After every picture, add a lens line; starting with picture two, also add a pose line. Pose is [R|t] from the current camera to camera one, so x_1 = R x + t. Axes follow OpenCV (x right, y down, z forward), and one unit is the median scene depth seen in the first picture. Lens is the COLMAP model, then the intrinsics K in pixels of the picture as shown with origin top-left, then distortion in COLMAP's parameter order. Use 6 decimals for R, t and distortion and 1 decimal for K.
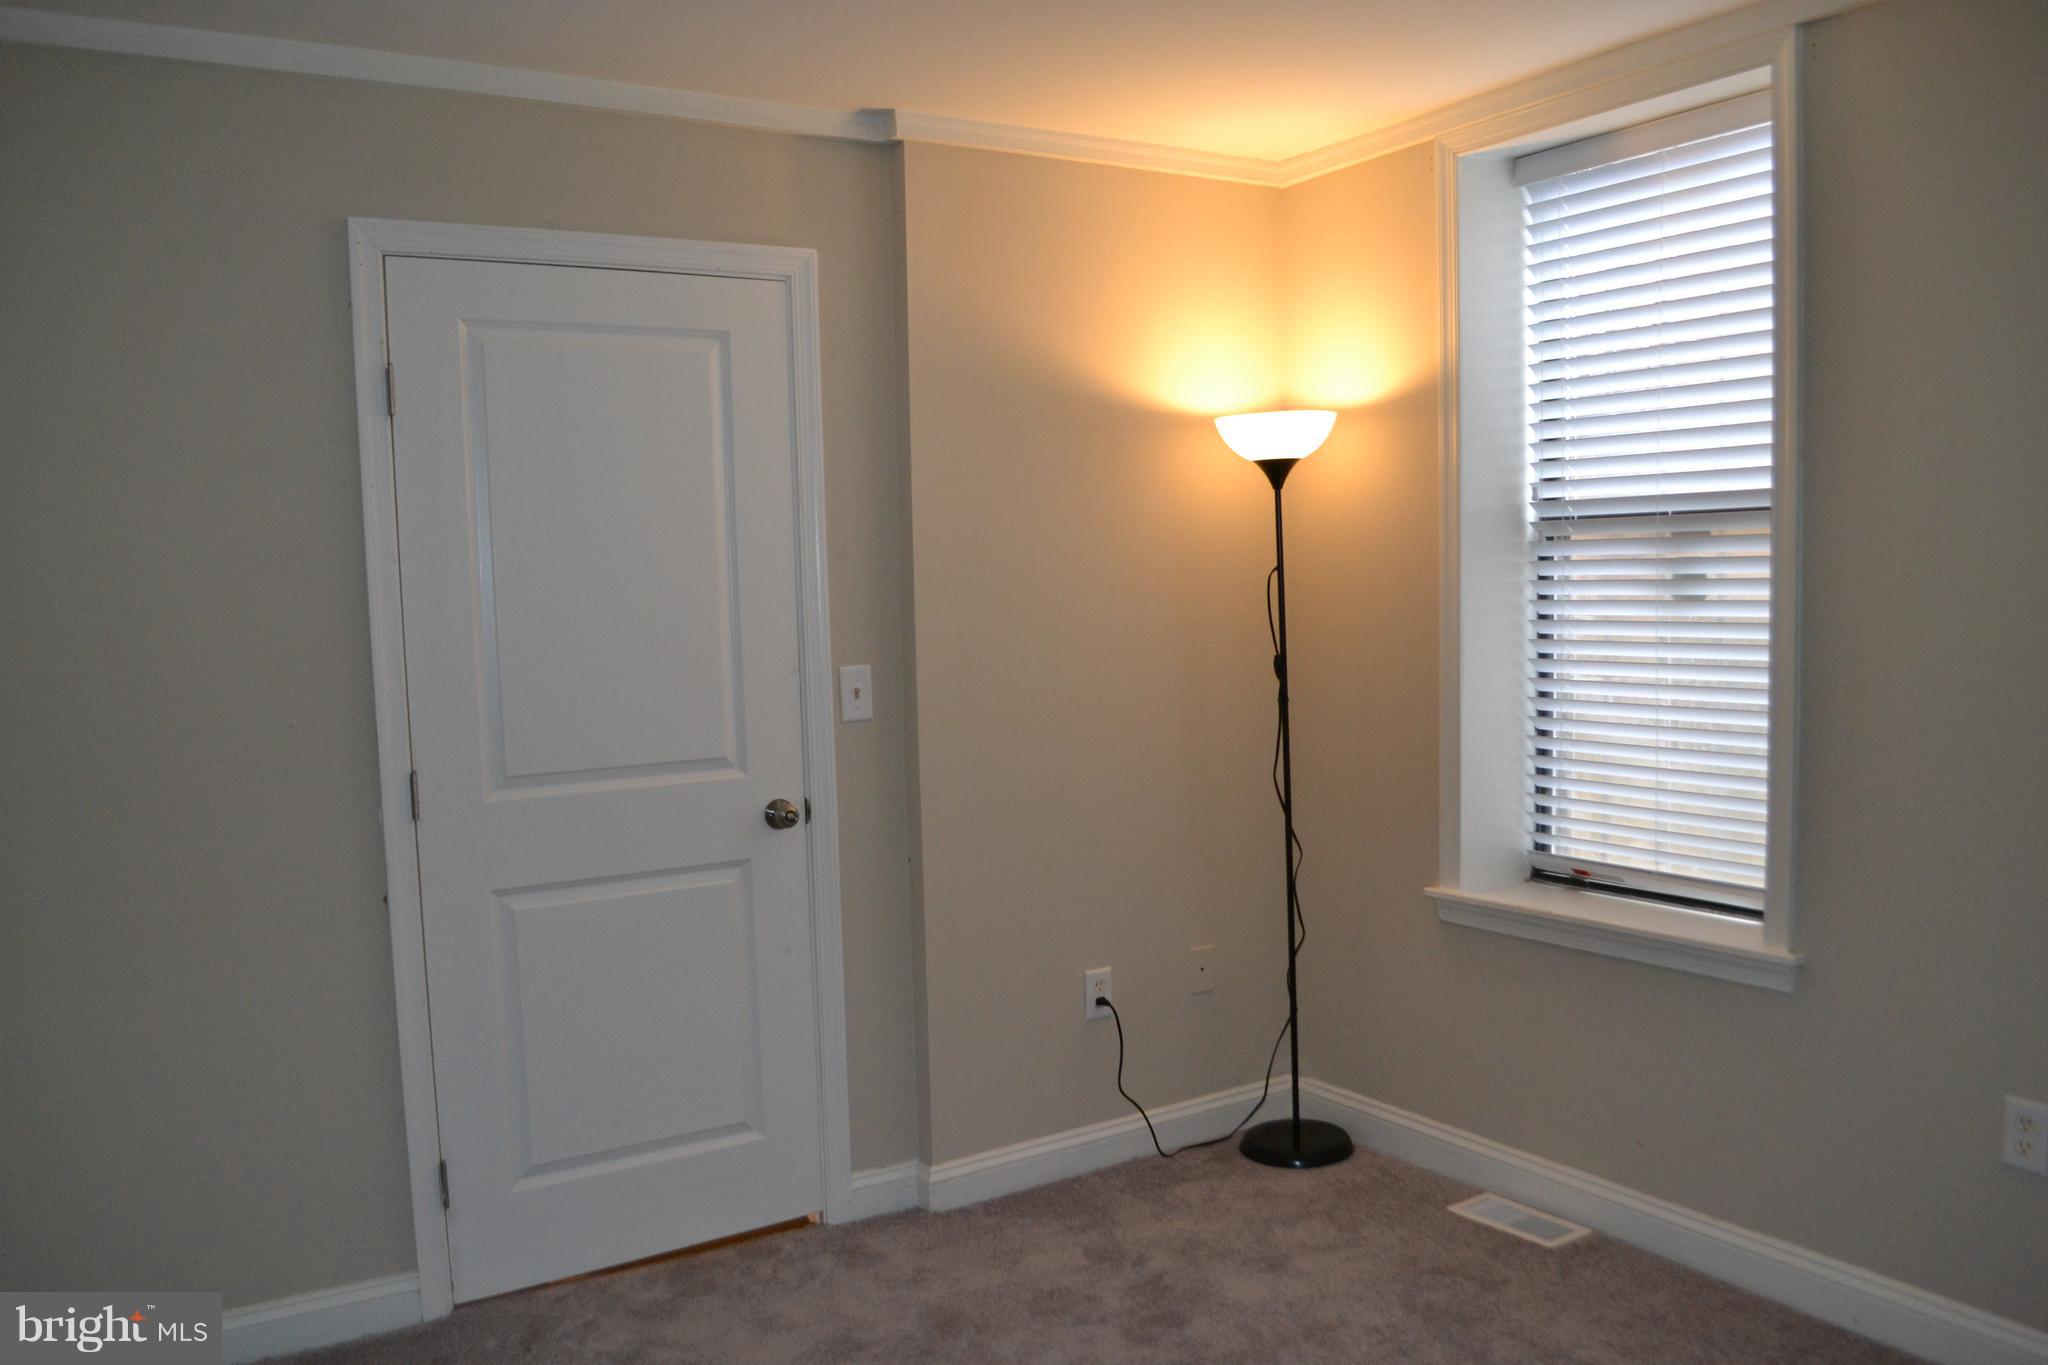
lens RADIAL K [[1638.1, 0, 1032.3], [0, 1638.1, 721.5], [0, 0, 1]] dist [-0.081425, 0.004296]
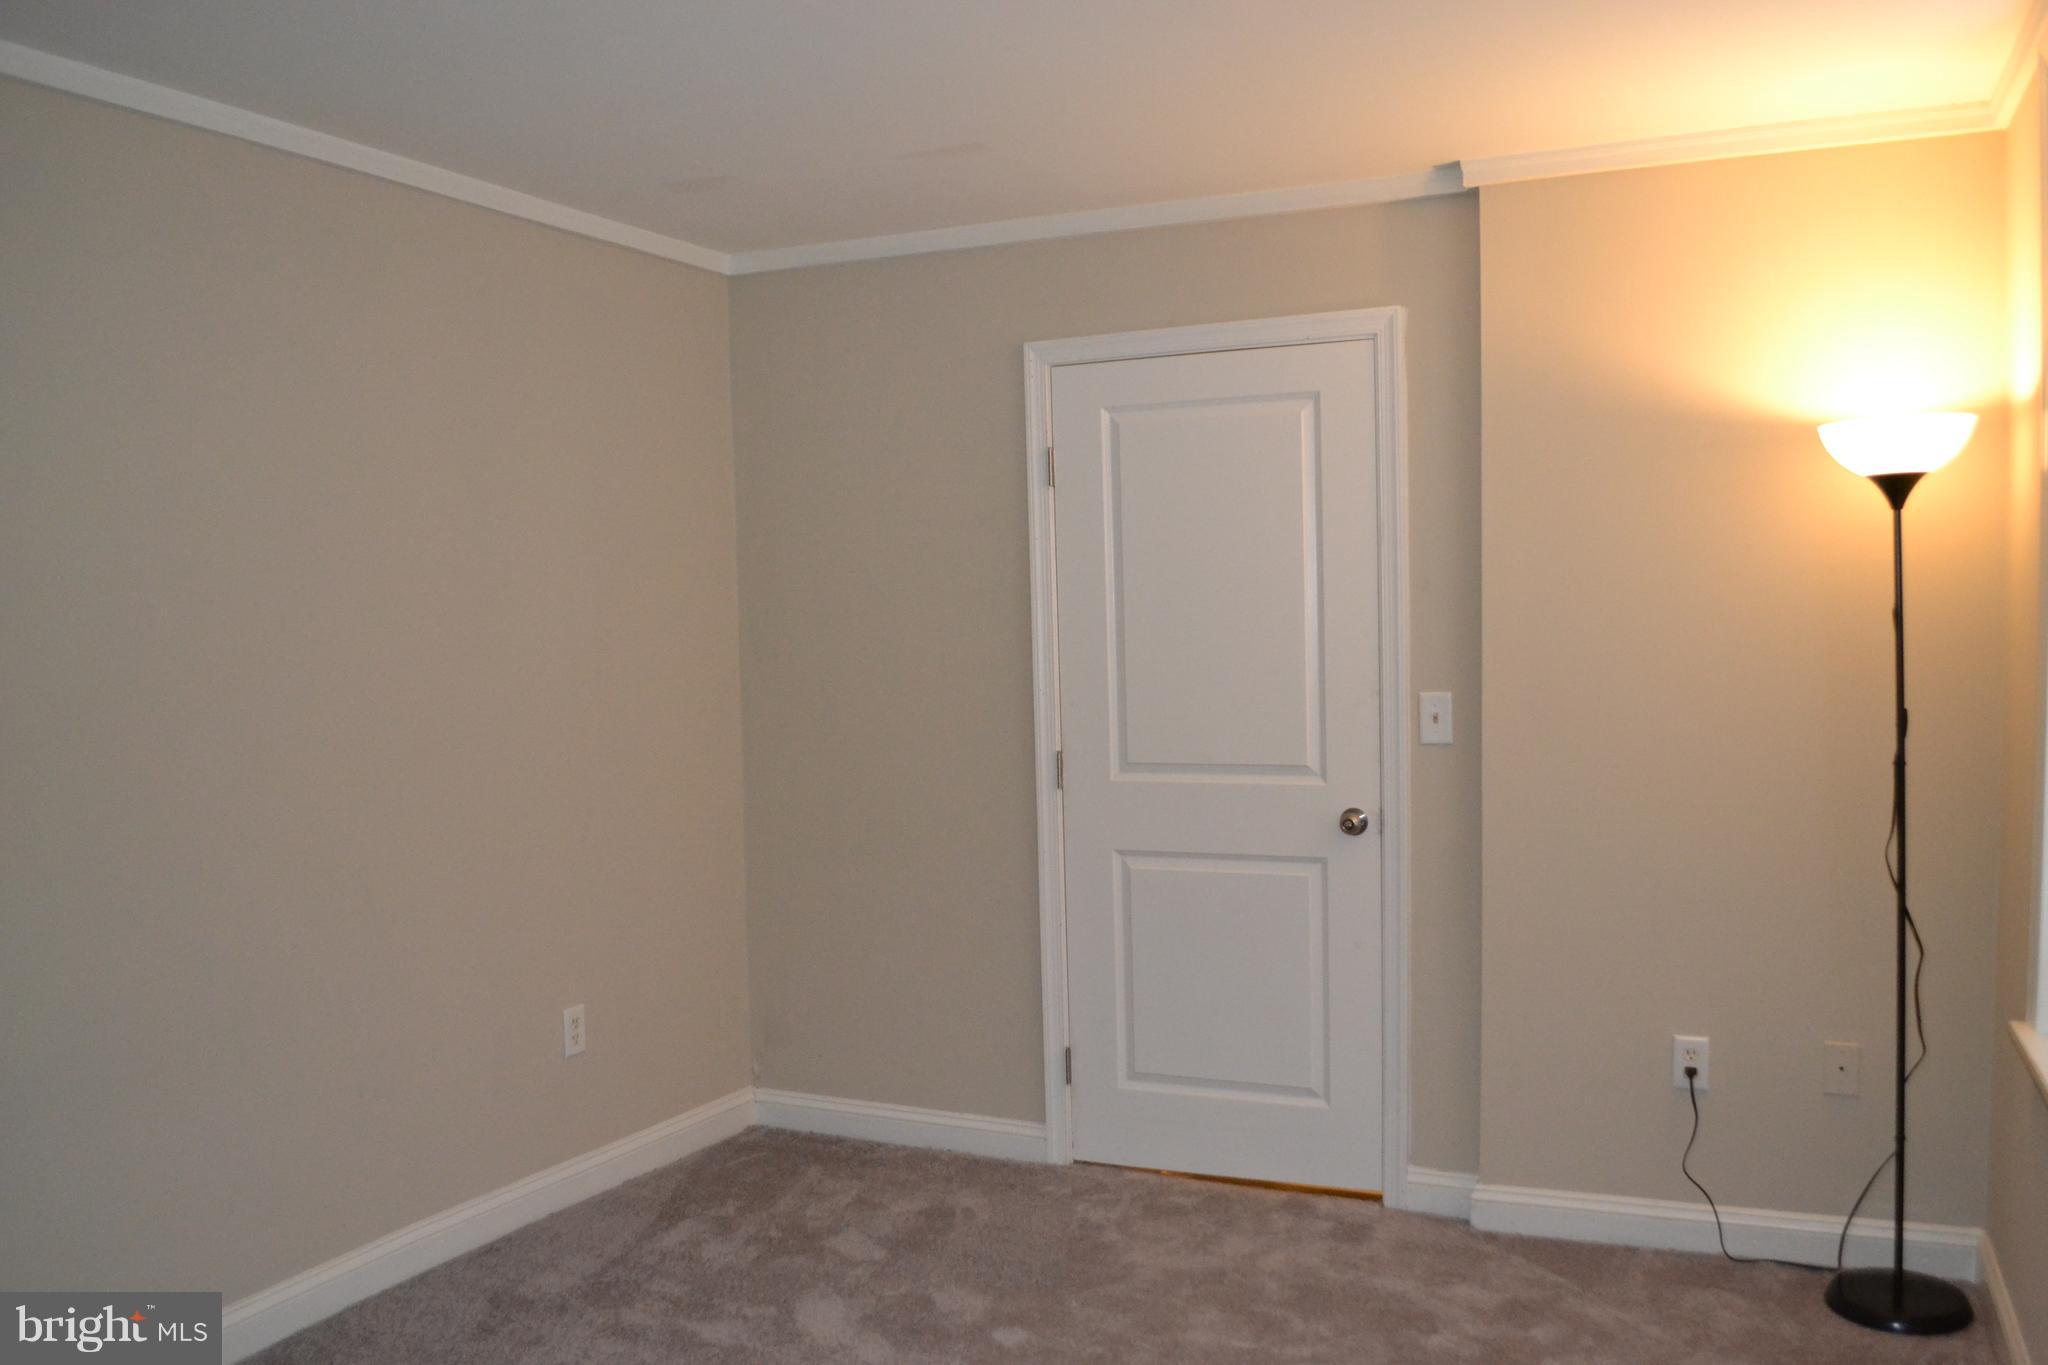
lens RADIAL K [[1638.1, 0, 1032.3], [0, 1638.1, 721.5], [0, 0, 1]] dist [-0.081425, 0.004296]
pose [[0.547442, 0.073104, -0.833645, 0.638232], [-0.063450, 0.996936, 0.045756, -0.047535], [0.834435, 0.027846, 0.550403, 0.205925]]
